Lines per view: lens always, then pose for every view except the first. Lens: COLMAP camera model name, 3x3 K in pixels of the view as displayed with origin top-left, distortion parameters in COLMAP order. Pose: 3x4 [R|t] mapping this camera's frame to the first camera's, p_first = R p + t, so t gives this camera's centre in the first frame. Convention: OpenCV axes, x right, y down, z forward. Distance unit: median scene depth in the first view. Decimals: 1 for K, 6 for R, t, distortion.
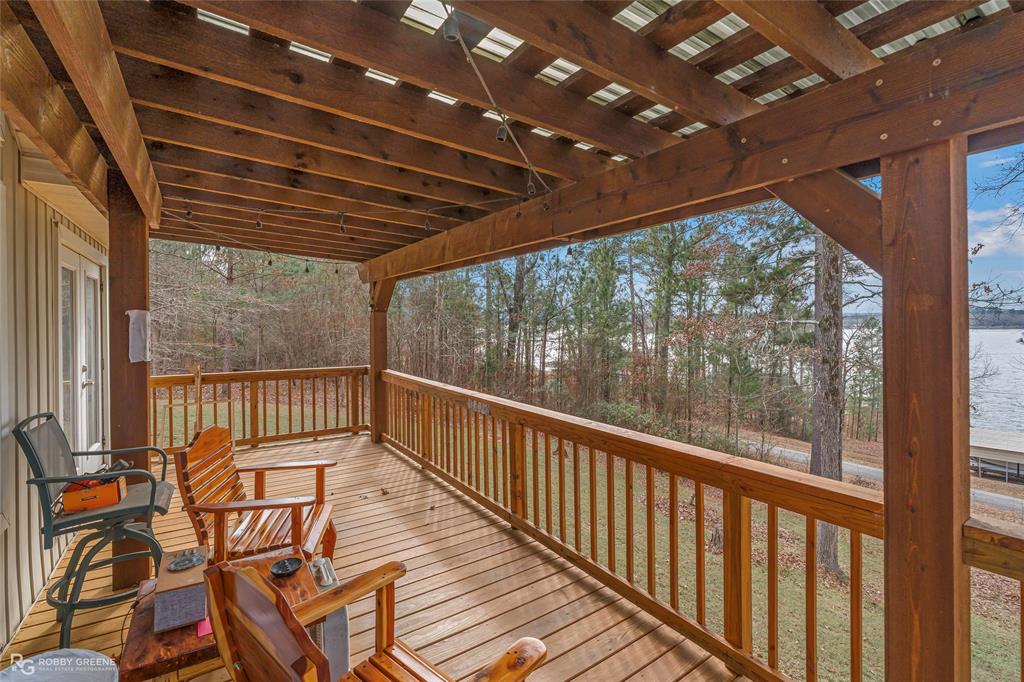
lens RADIAL K [[476.8, 0, 512.0], [0, 476.8, 323.9], [0, 0, 1]] dist [0.000115, 0.000034]
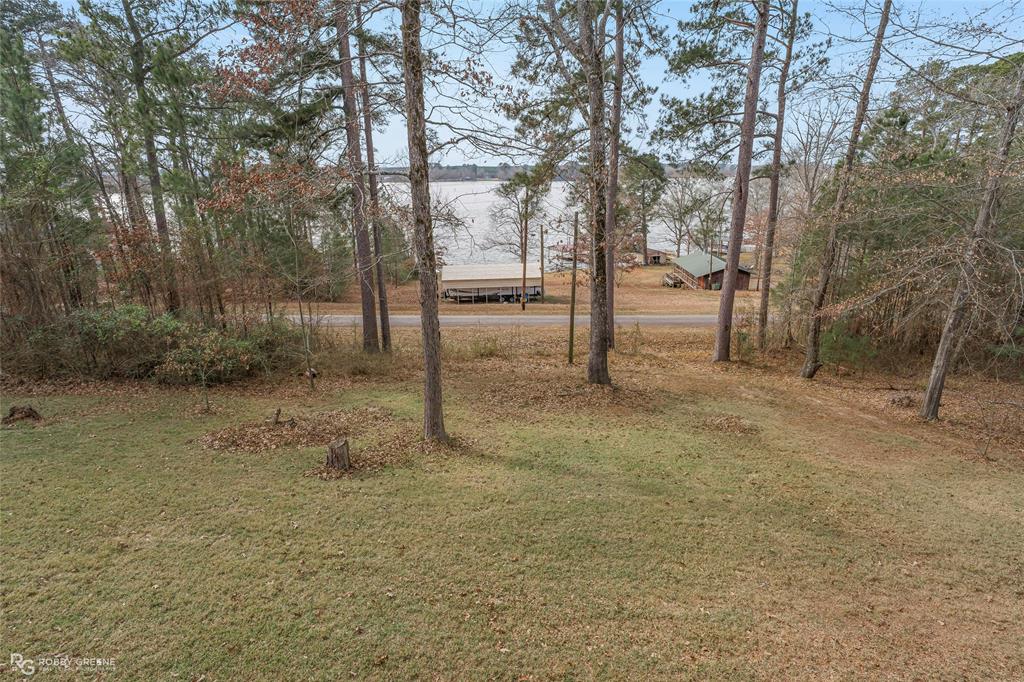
lens RADIAL K [[504.4, 0, 512.0], [0, 504.4, 341.0], [0, 0, 1]] dist [0.000885, 0.000744]
pose [[0.585512, -0.253396, 0.770043, 0.001767], [0.006099, 0.951242, 0.308386, 0.002159], [-0.810641, -0.175867, 0.558509, 0.159622]]
